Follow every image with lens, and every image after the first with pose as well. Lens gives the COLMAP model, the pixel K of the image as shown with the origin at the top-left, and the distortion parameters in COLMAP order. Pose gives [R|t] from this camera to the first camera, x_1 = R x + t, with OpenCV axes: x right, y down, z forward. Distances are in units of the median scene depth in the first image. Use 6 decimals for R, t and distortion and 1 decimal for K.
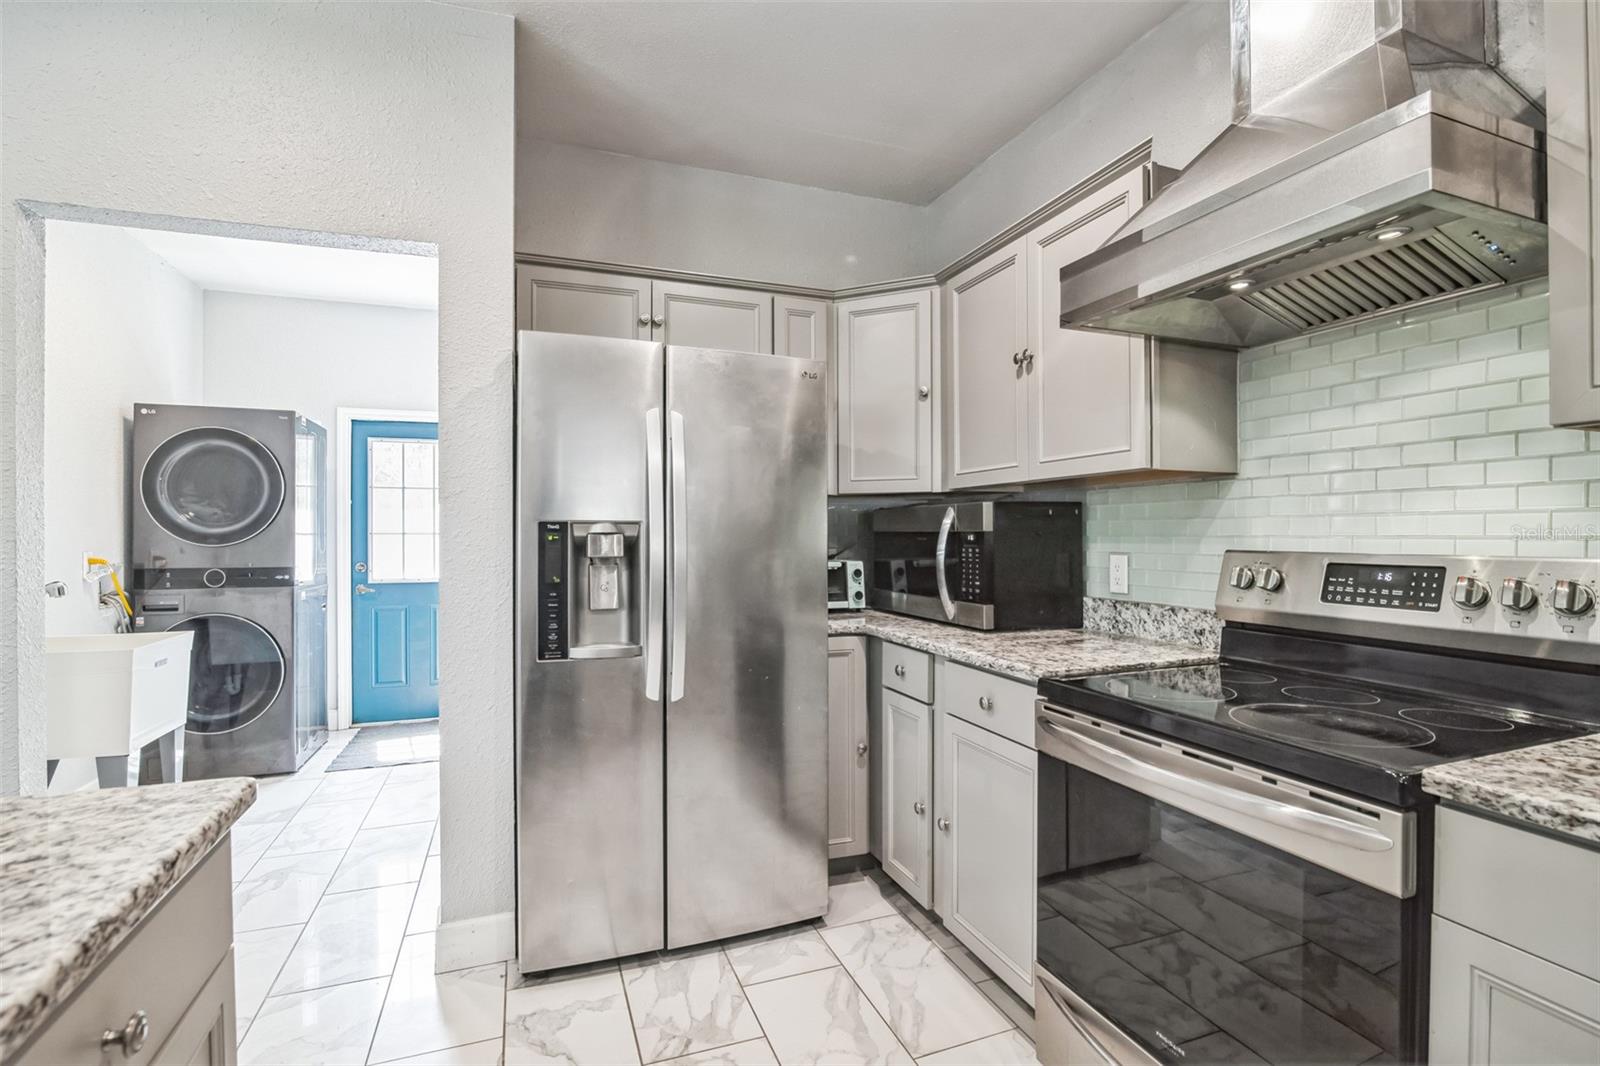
lens RADIAL K [[734.6, 0, 800.0], [0, 734.6, 533.0], [0, 0, 1]] dist [-0.015052, -0.000030]
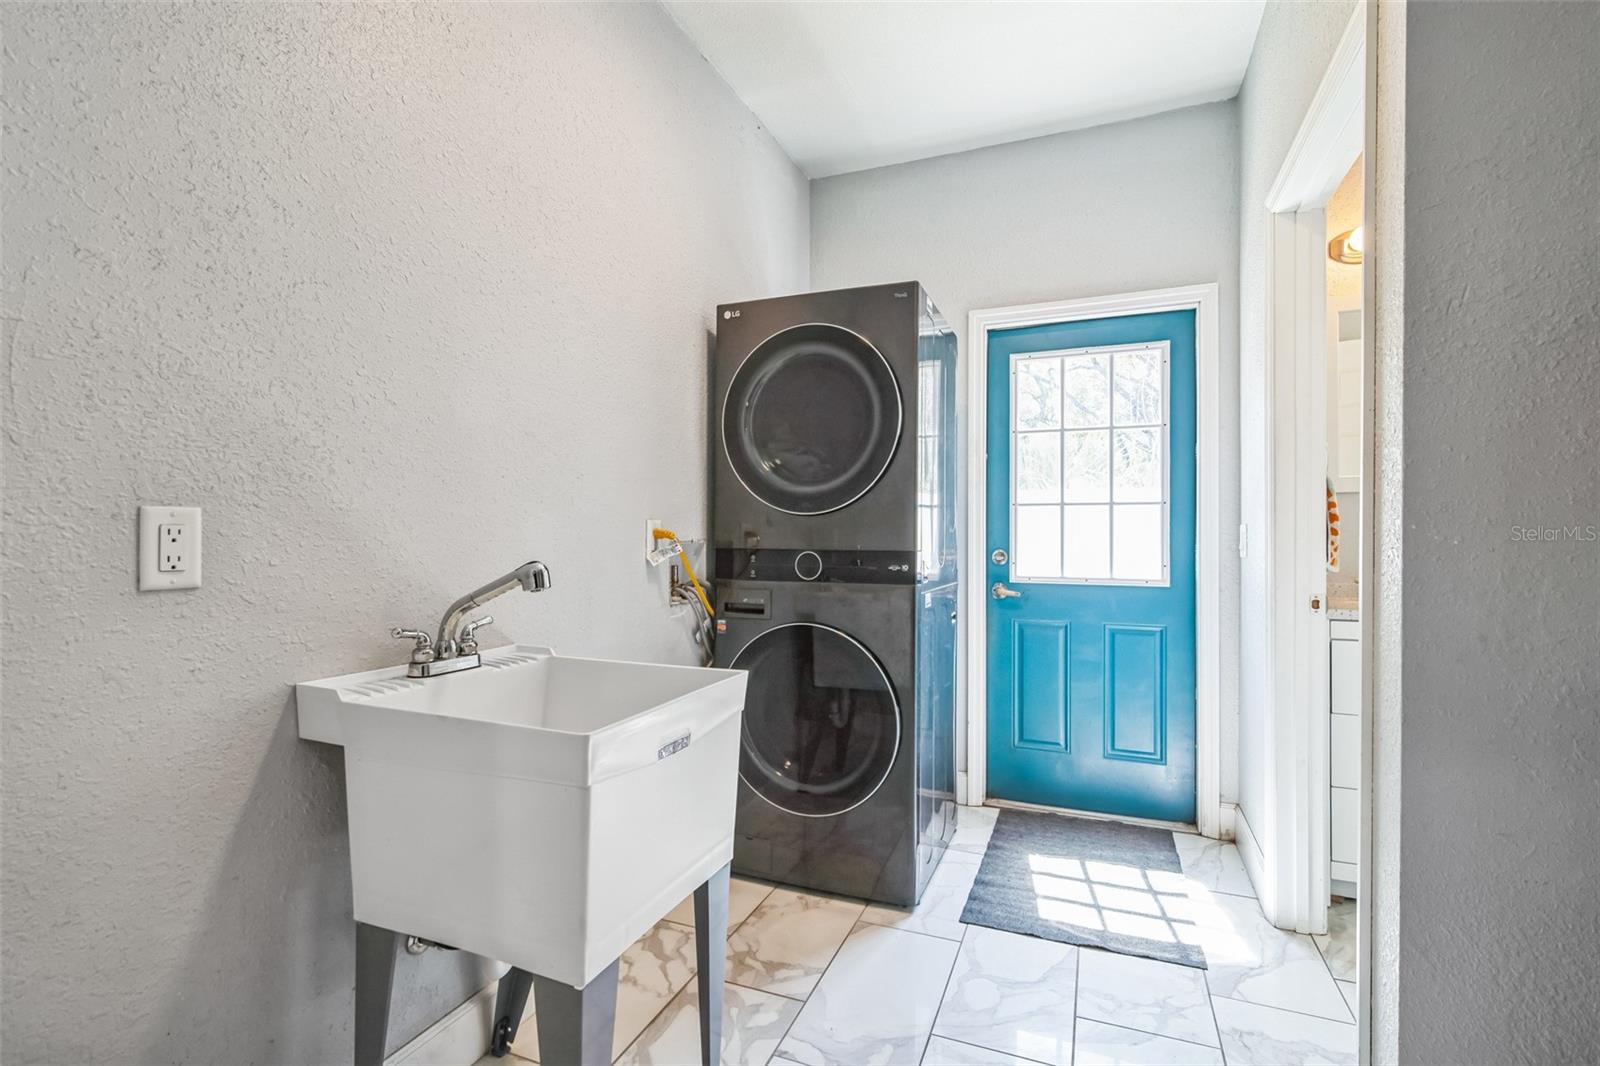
lens RADIAL K [[734.6, 0, 800.0], [0, 734.6, 533.0], [0, 0, 1]] dist [-0.015052, -0.000030]
pose [[0.731328, 0.002778, -0.682020, -0.369666], [-0.001776, 0.999996, 0.002170, 0.031753], [0.682023, -0.000376, 0.731330, 0.519798]]
